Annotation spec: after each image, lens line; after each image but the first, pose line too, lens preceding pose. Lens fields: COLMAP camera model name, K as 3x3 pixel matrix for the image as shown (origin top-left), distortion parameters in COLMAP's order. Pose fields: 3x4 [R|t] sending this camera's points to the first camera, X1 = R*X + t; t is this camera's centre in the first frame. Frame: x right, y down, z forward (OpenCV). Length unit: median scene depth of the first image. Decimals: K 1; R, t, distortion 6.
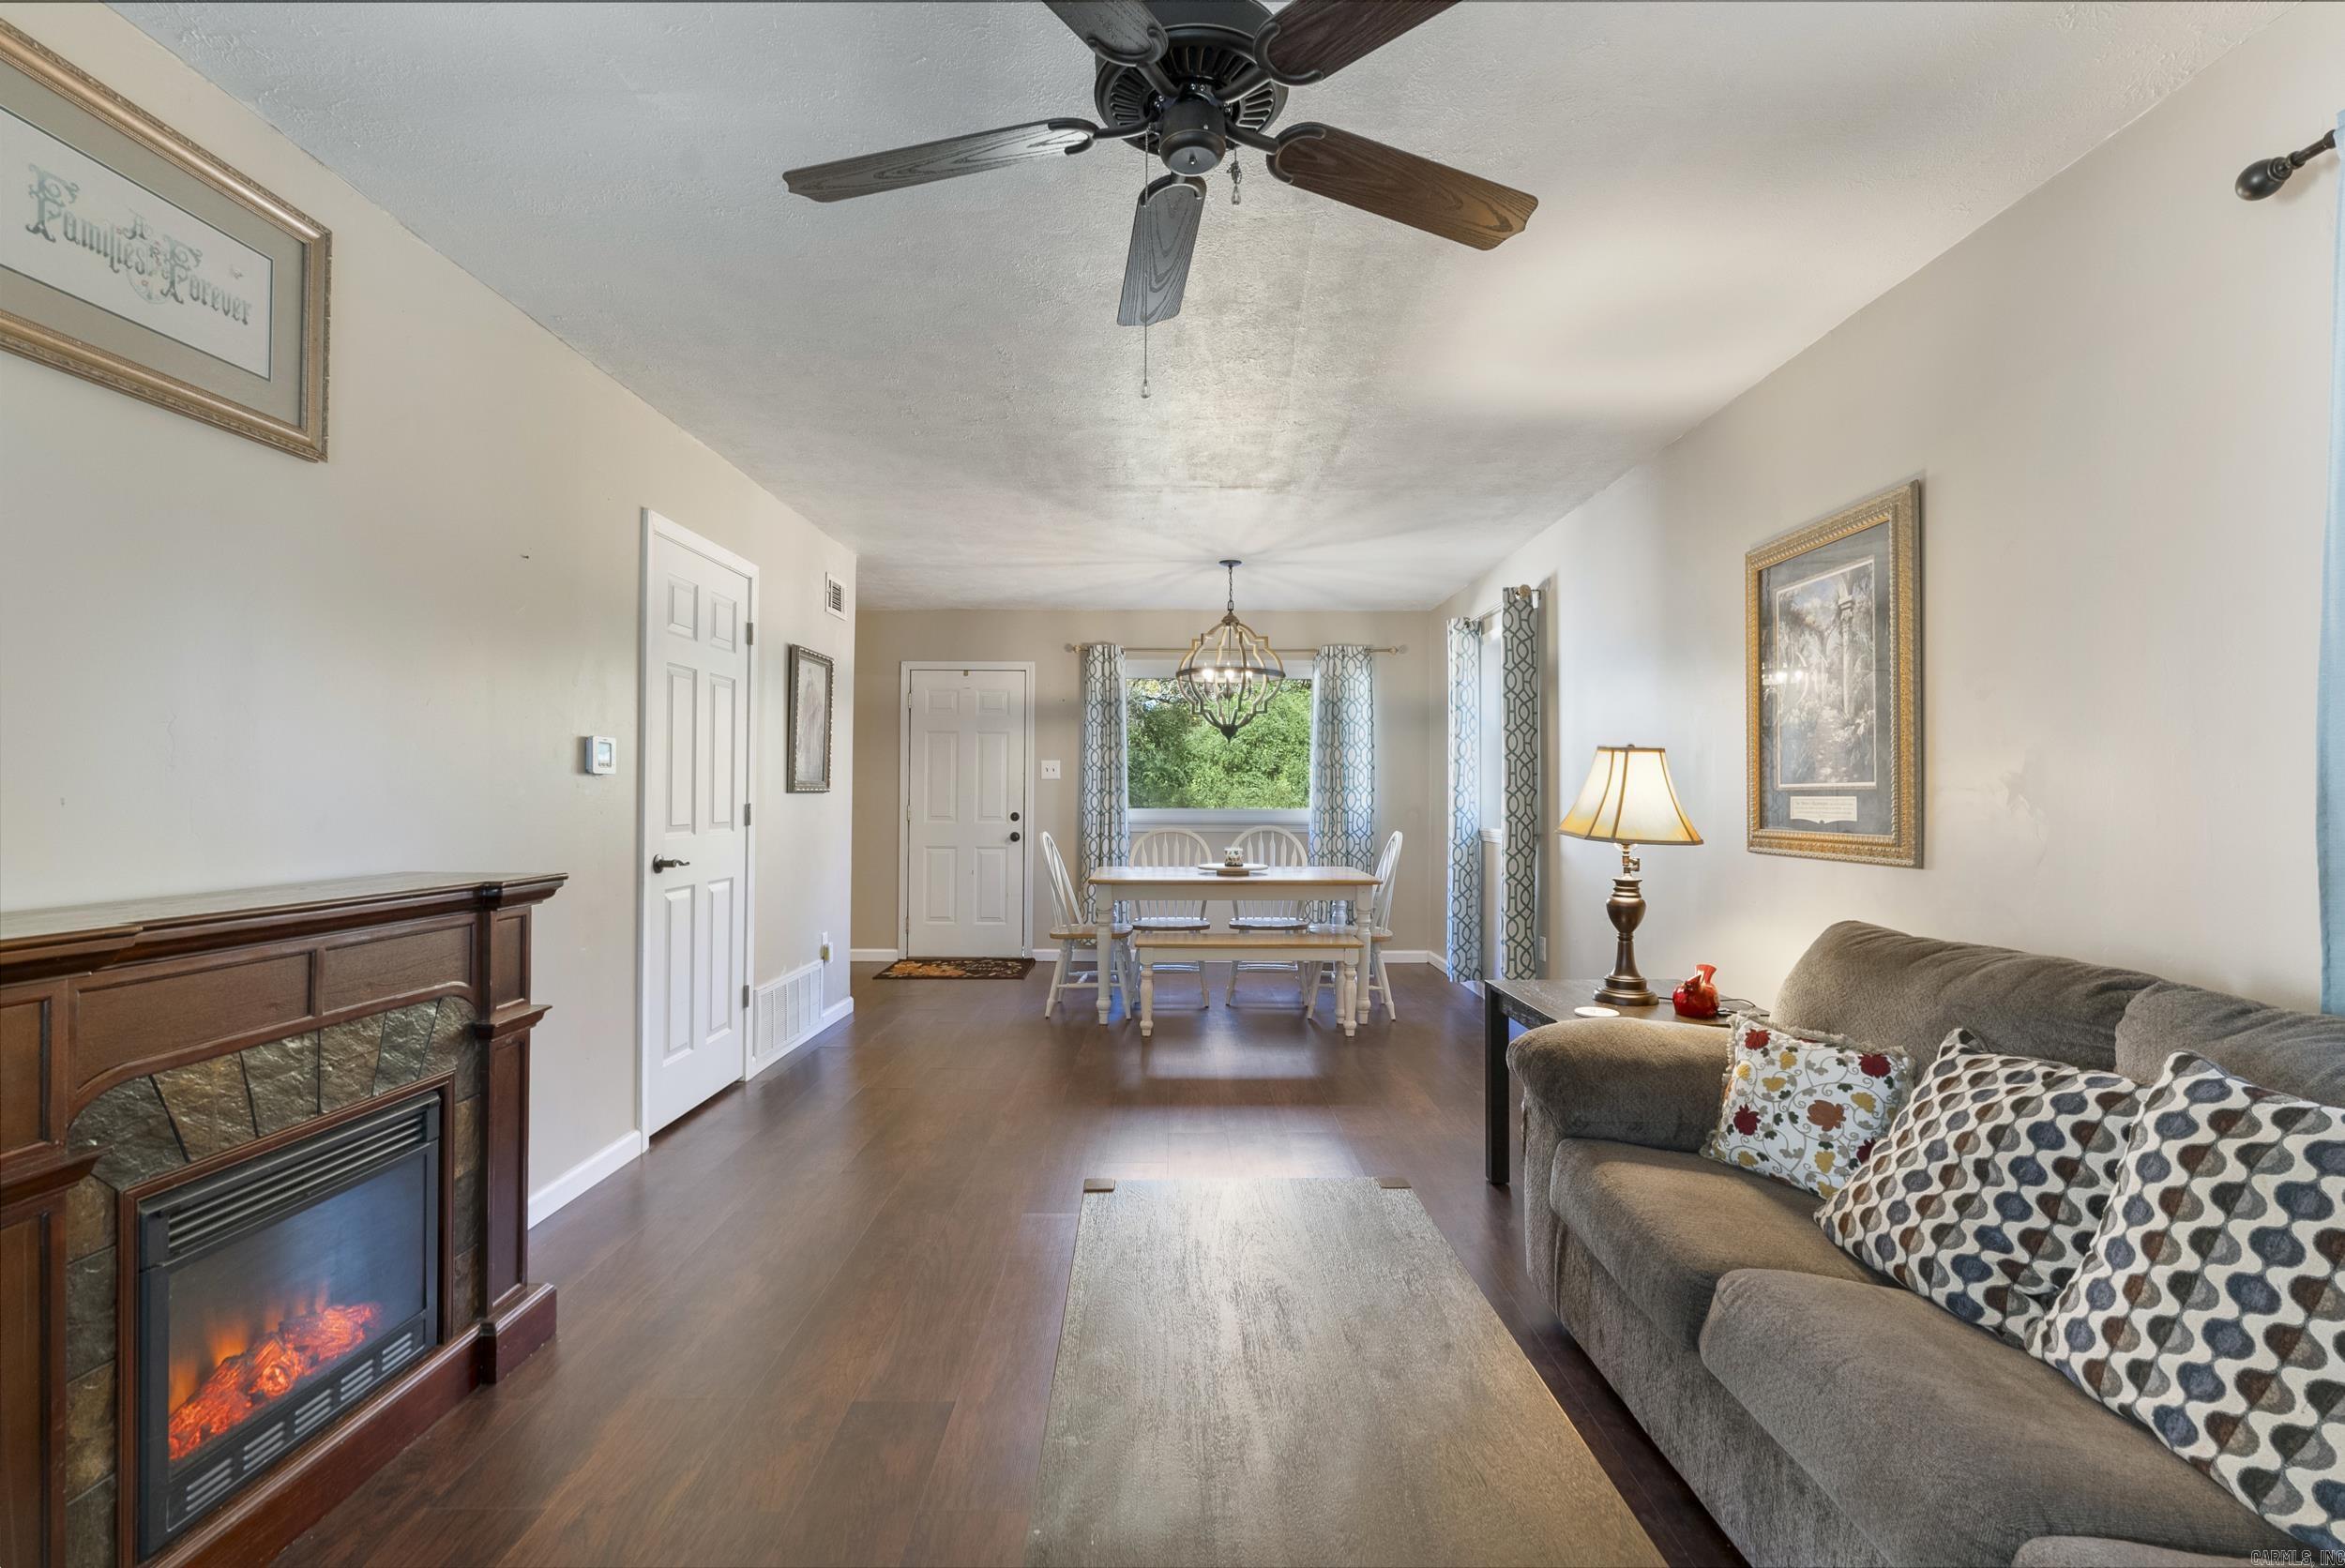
lens RADIAL K [[1042.6, 0, 1173.1], [0, 1042.6, 790.8], [0, 0, 1]] dist [-0.002201, -0.000080]
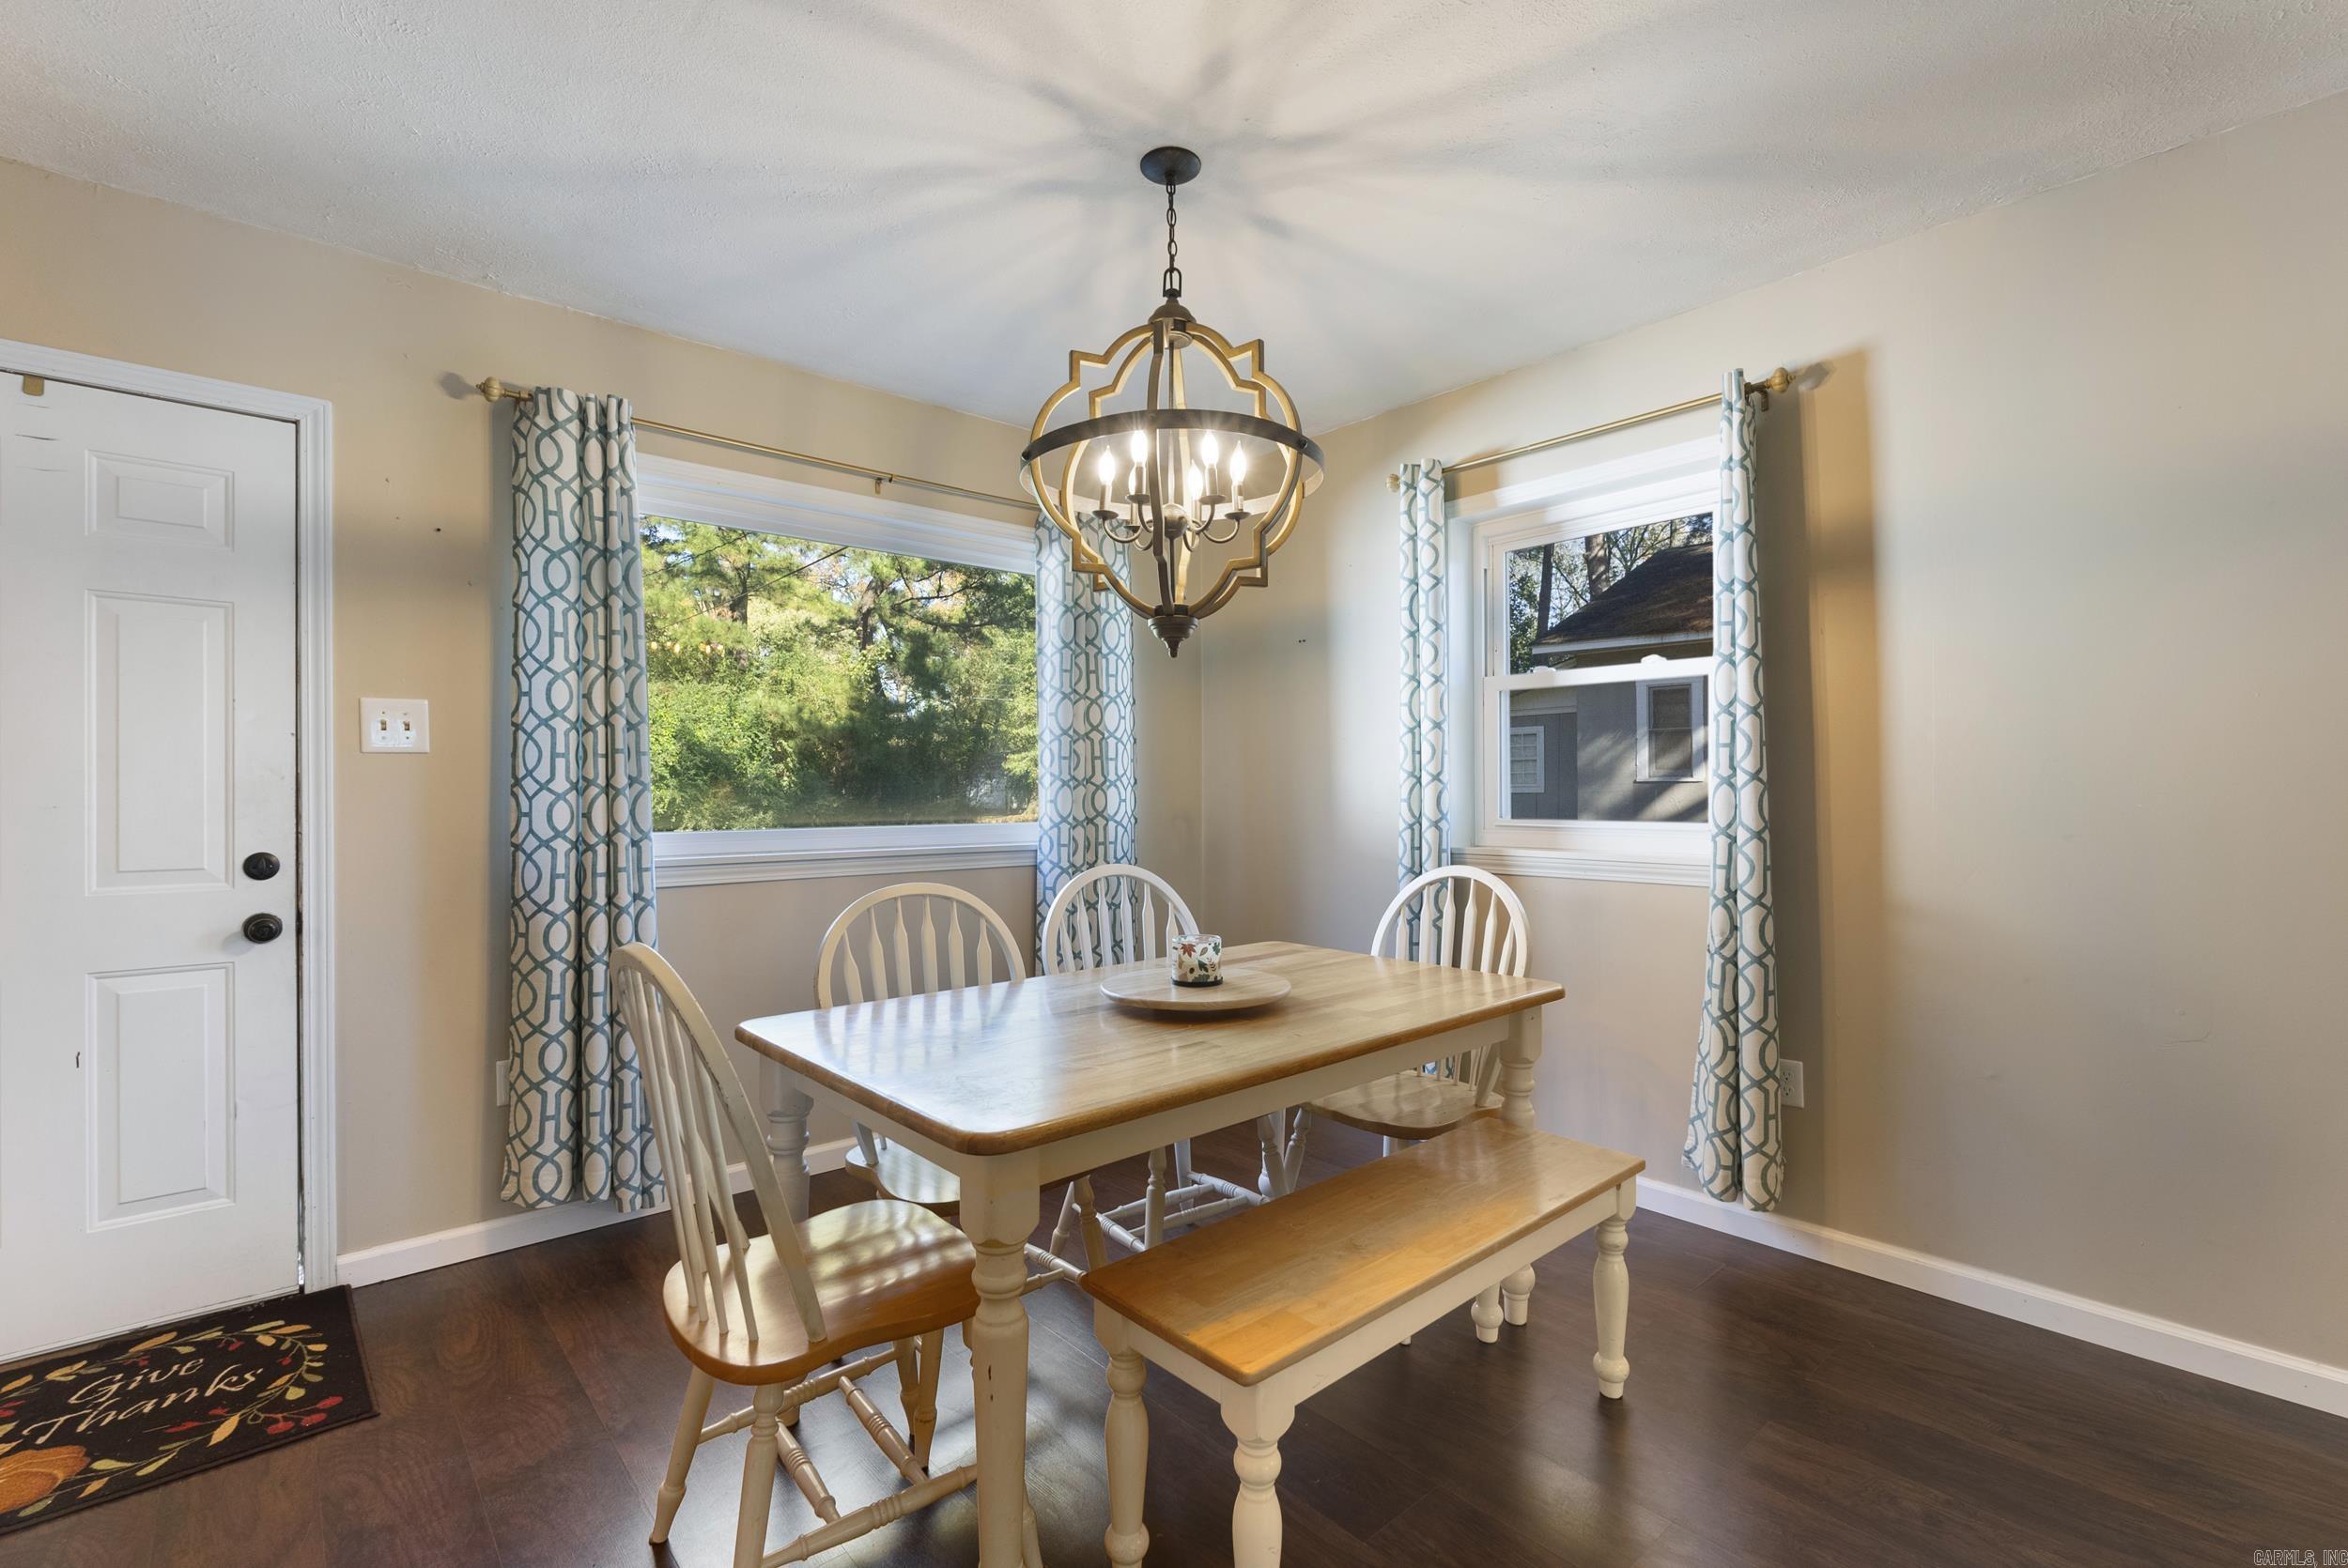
lens RADIAL K [[1043.9, 0, 1175.8], [0, 1043.9, 783.8], [0, 0, 1]] dist [-0.002201, -0.000080]
pose [[0.741688, -0.003596, 0.670735, -0.161340], [-0.007113, 0.999887, 0.013226, -0.007082], [-0.670707, -0.014580, 0.741579, 0.580446]]
